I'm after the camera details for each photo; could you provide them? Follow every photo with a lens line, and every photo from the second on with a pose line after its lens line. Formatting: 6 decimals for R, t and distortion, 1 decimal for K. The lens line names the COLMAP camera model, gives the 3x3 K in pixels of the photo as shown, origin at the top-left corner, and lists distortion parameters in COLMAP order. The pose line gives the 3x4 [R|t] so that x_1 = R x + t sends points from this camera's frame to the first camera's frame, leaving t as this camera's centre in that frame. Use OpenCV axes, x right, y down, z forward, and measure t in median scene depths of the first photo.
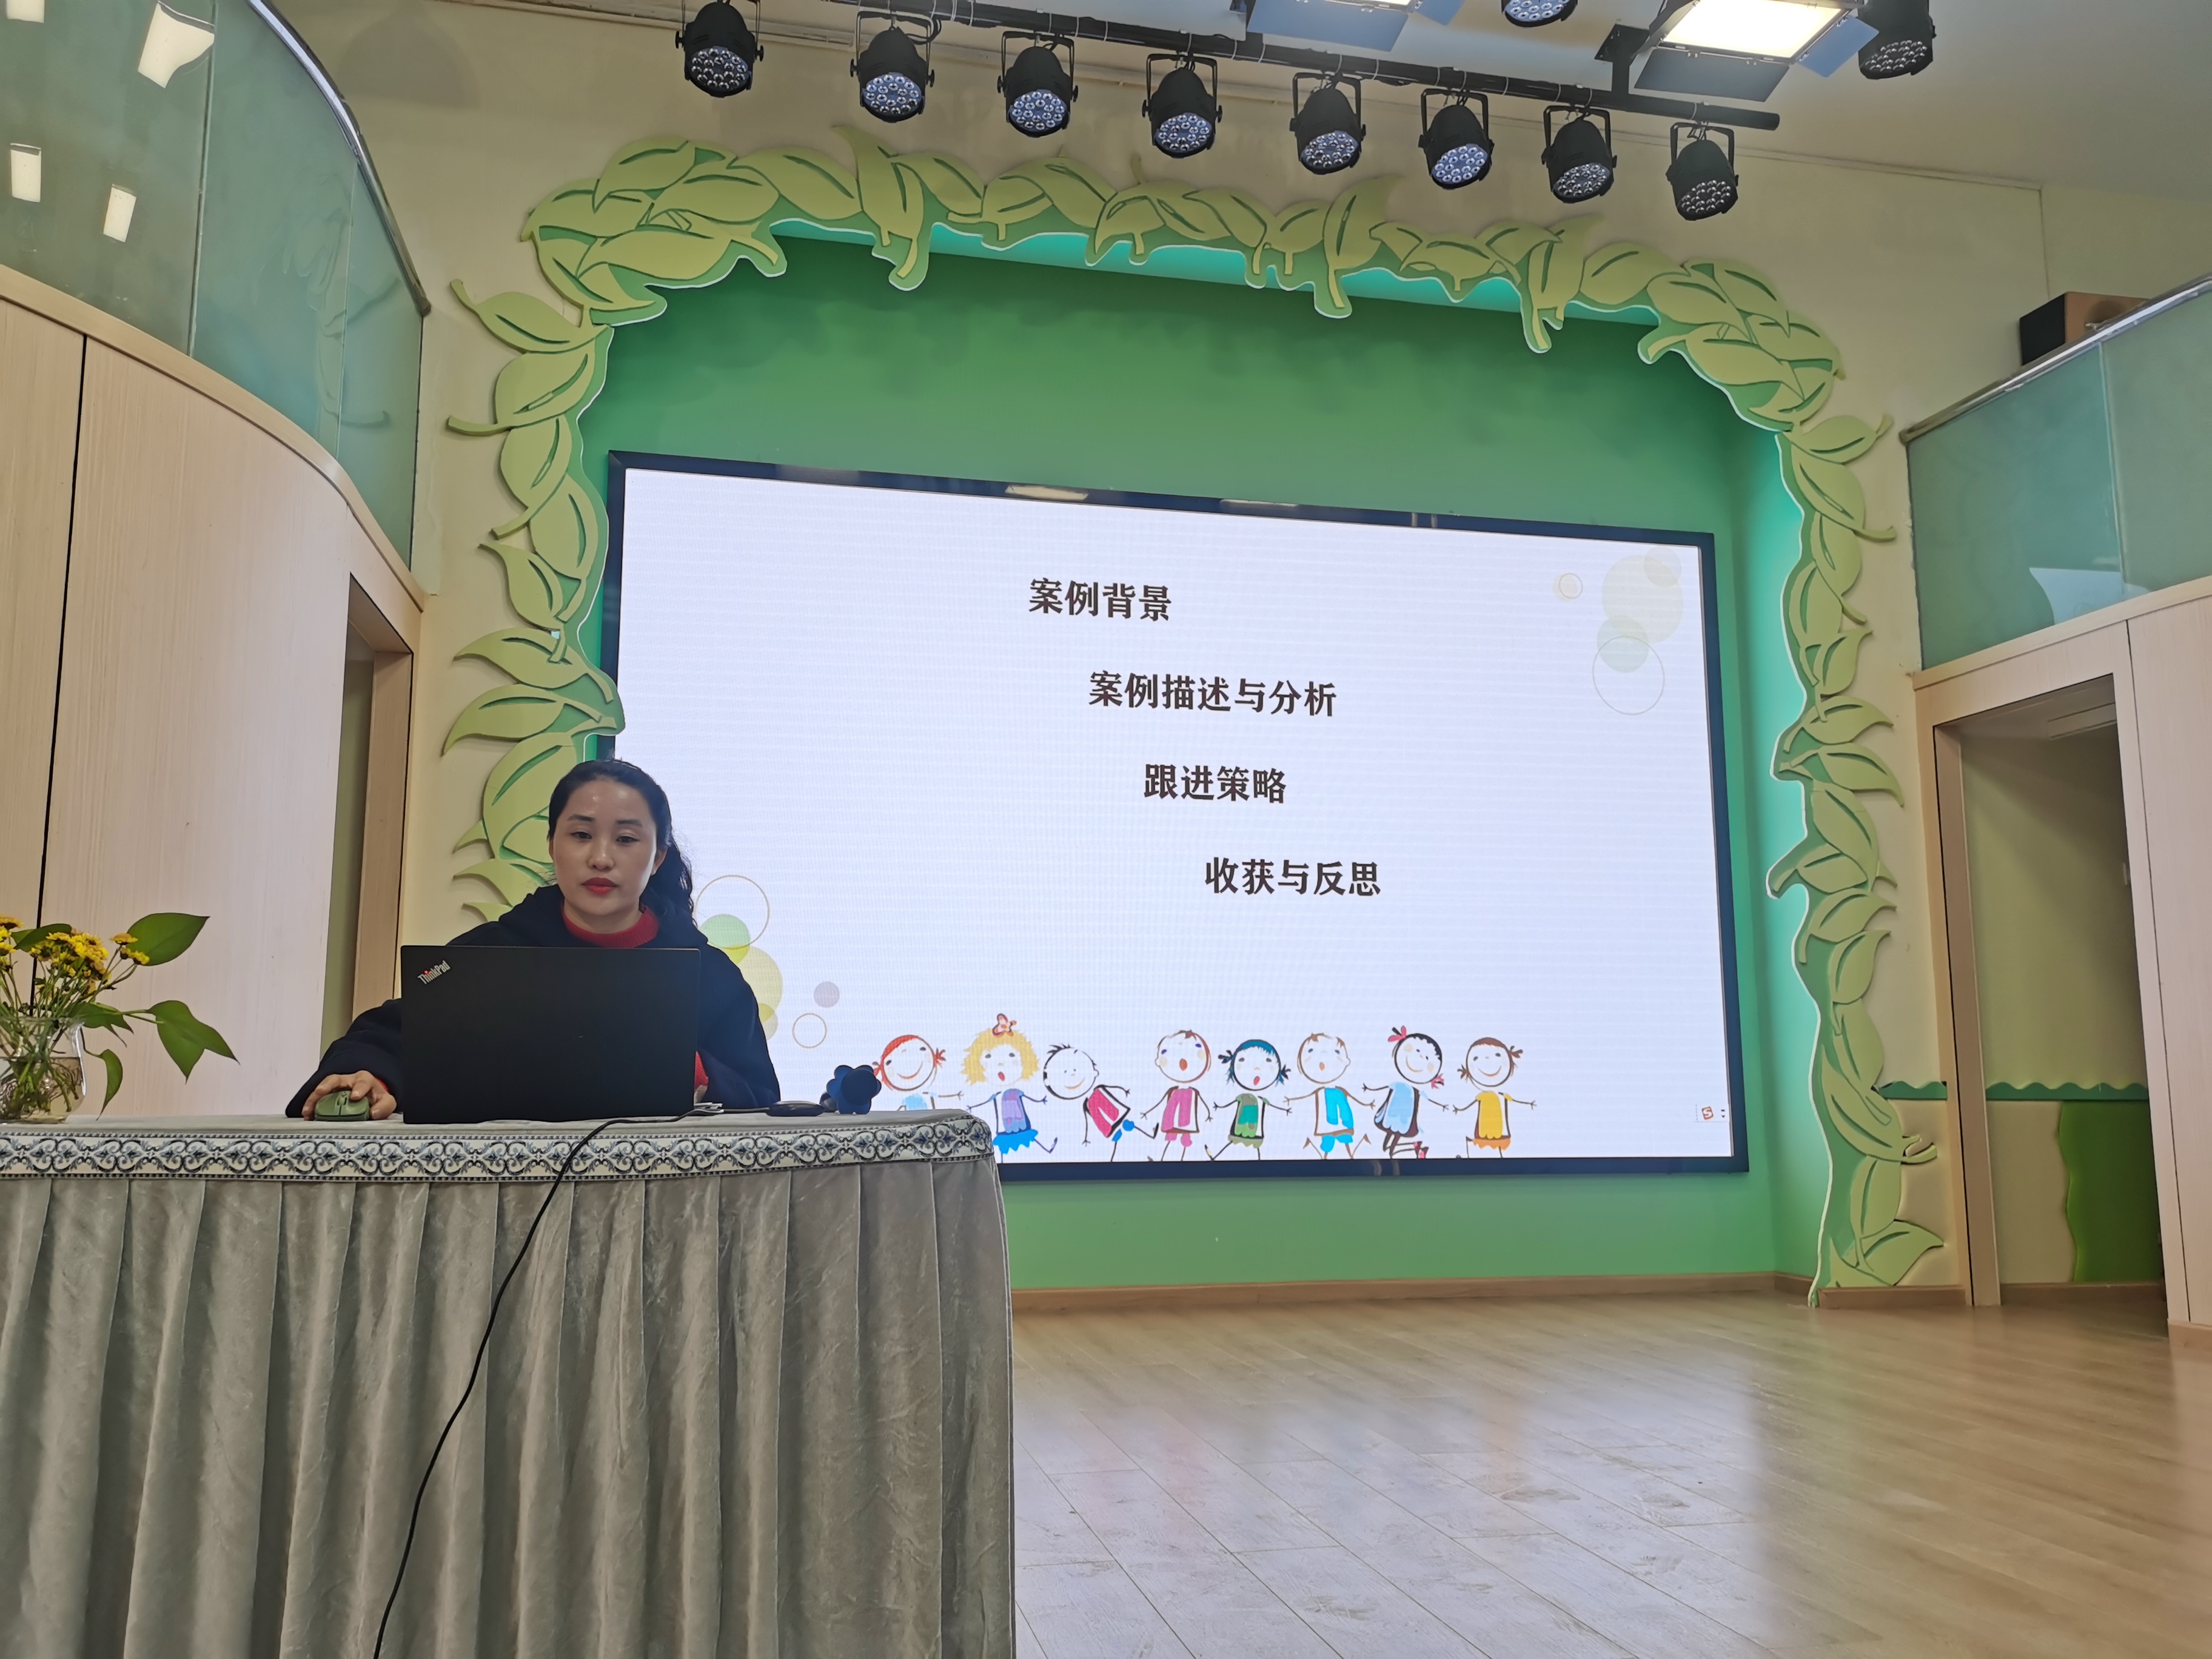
lens RADIAL K [[1685.6, 0, 1094.8], [0, 1685.6, 839.6], [0, 0, 1]] dist [0.046754, -0.040903]
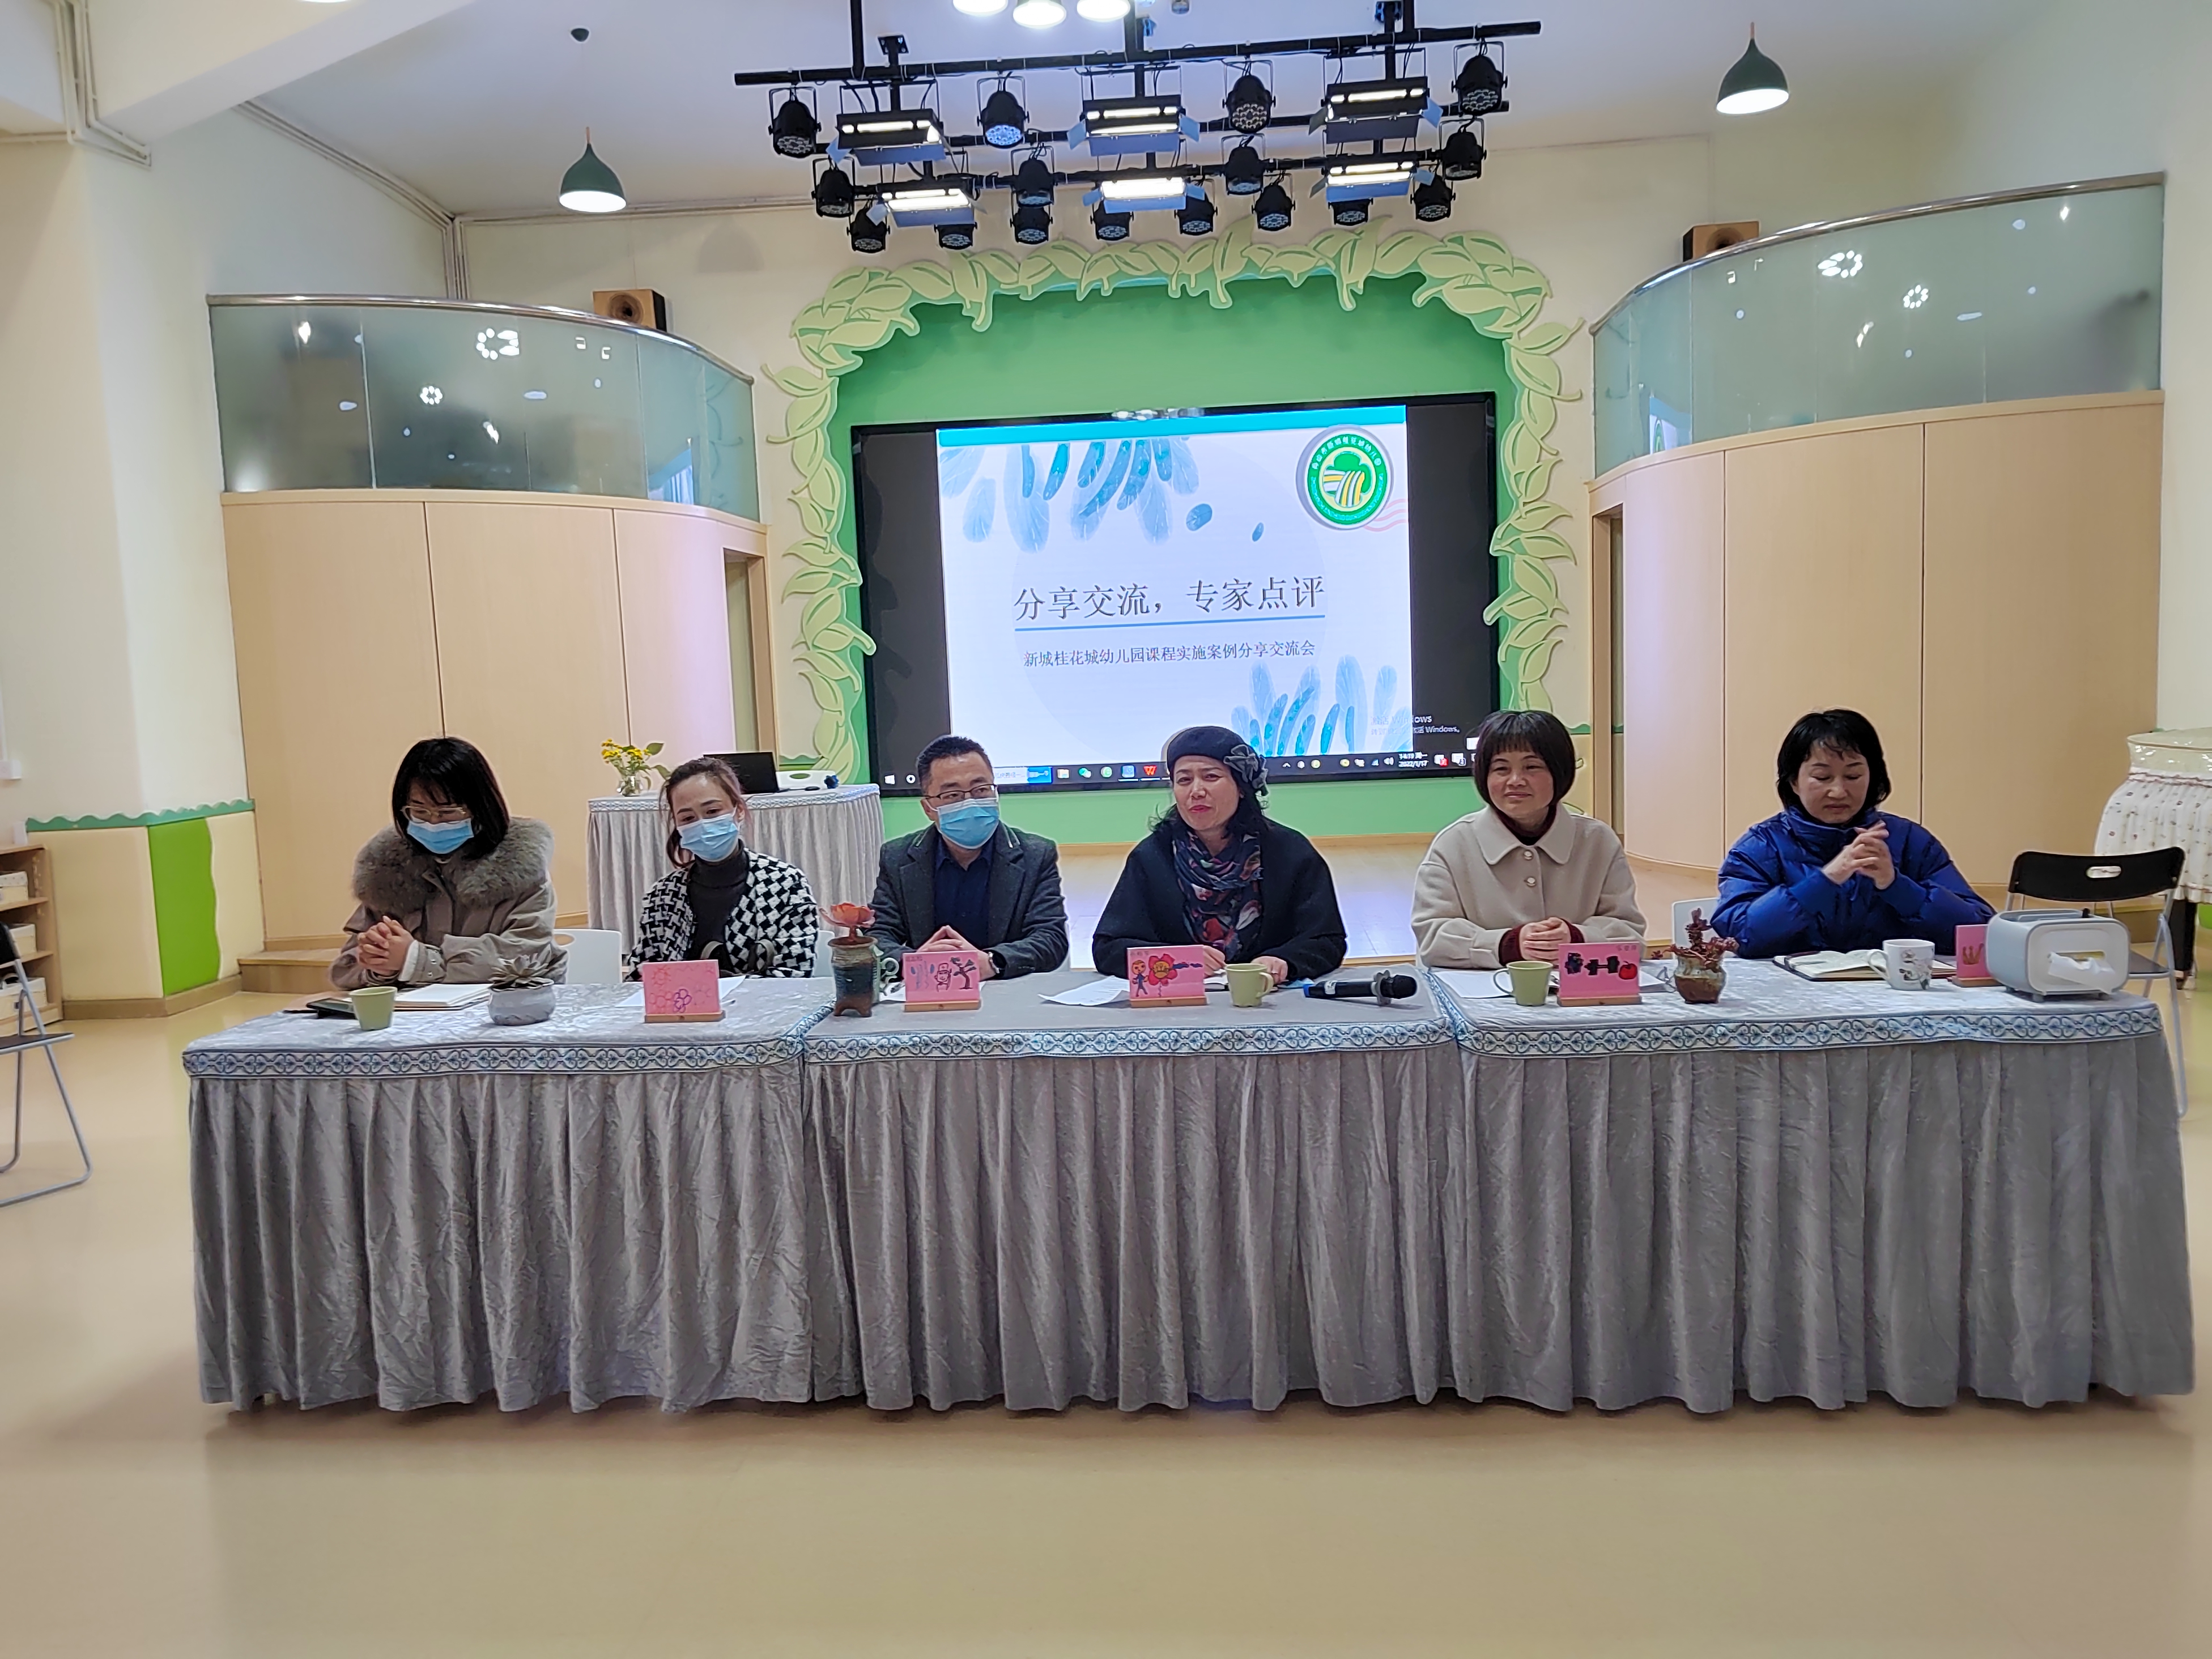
lens RADIAL K [[1645.2, 0, 1096.4], [0, 1645.2, 844.6], [0, 0, 1]] dist [0.006382, 0.001112]
pose [[0.956473, -0.007090, -0.291733, 0.552000], [0.079218, 0.968473, 0.236186, -0.196239], [0.280861, -0.249016, 0.926881, -0.822796]]
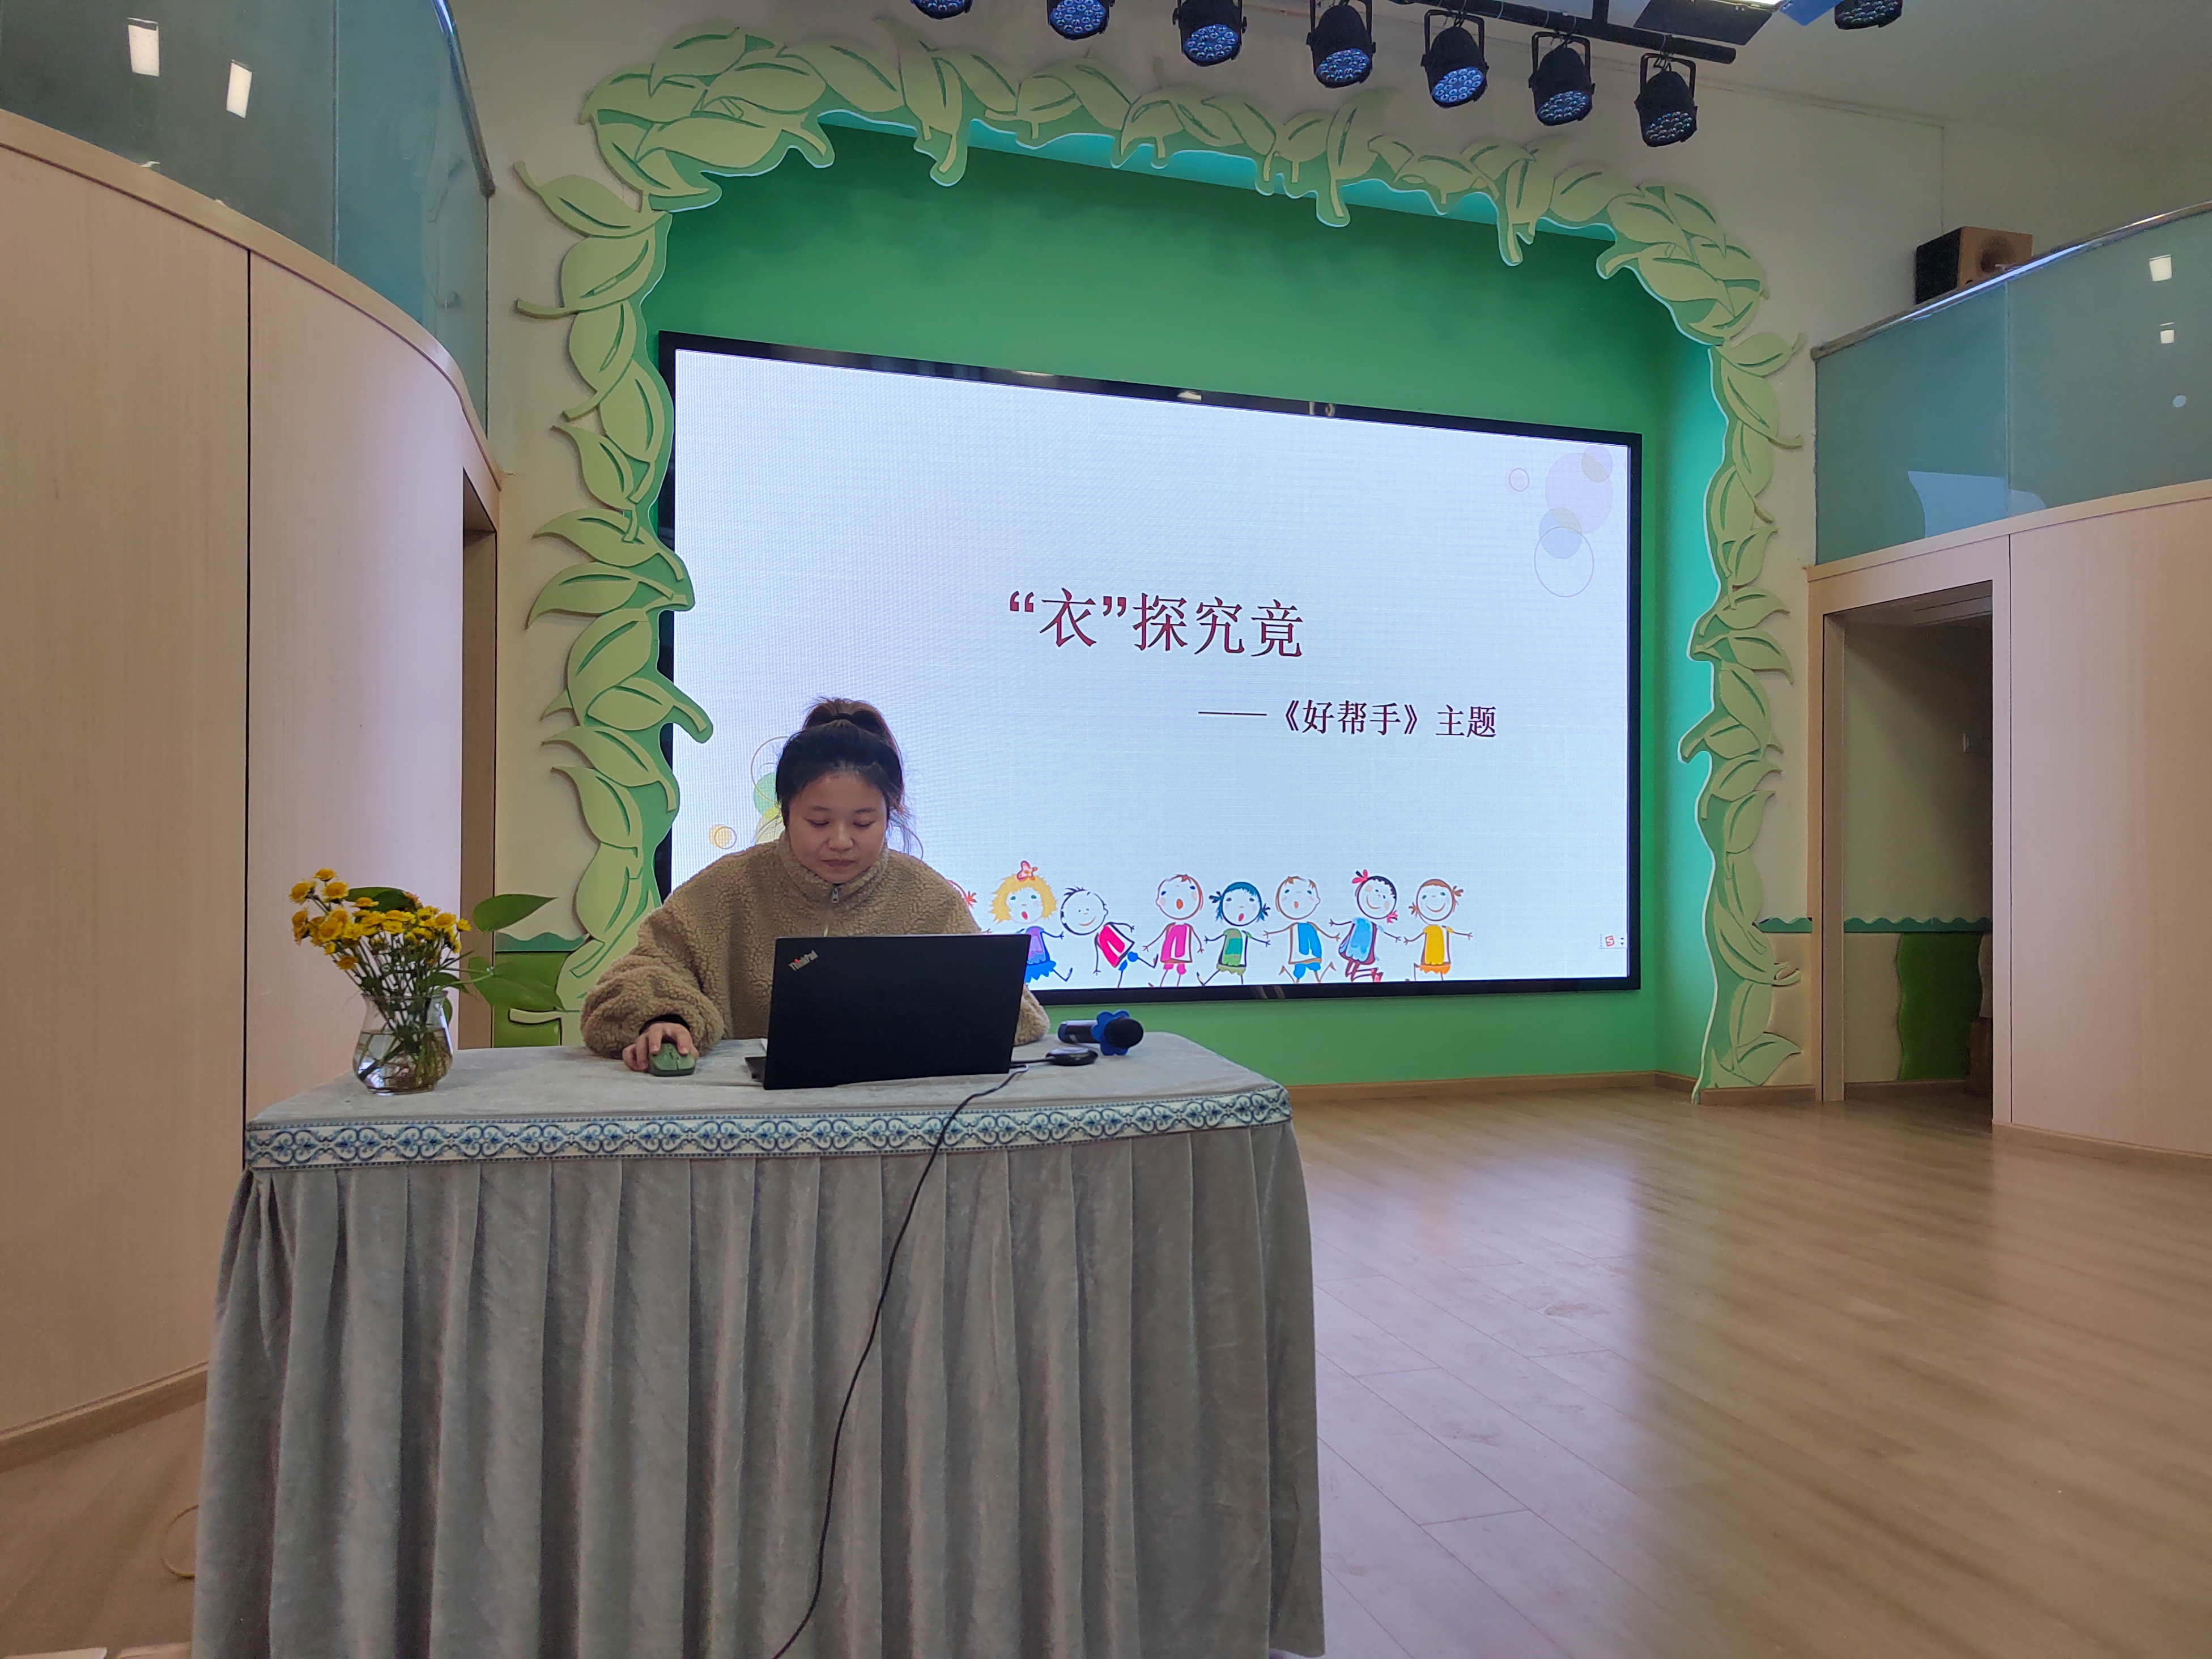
lens RADIAL K [[1483.3, 0, 1099.6], [0, 1483.3, 837.5], [0, 0, 1]] dist [0.035610, -0.024678]
pose [[0.996310, 0.006846, 0.085558, -0.094153], [-0.017819, 0.991593, 0.128160, -0.042186], [-0.083961, -0.129211, 0.988056, 0.016988]]
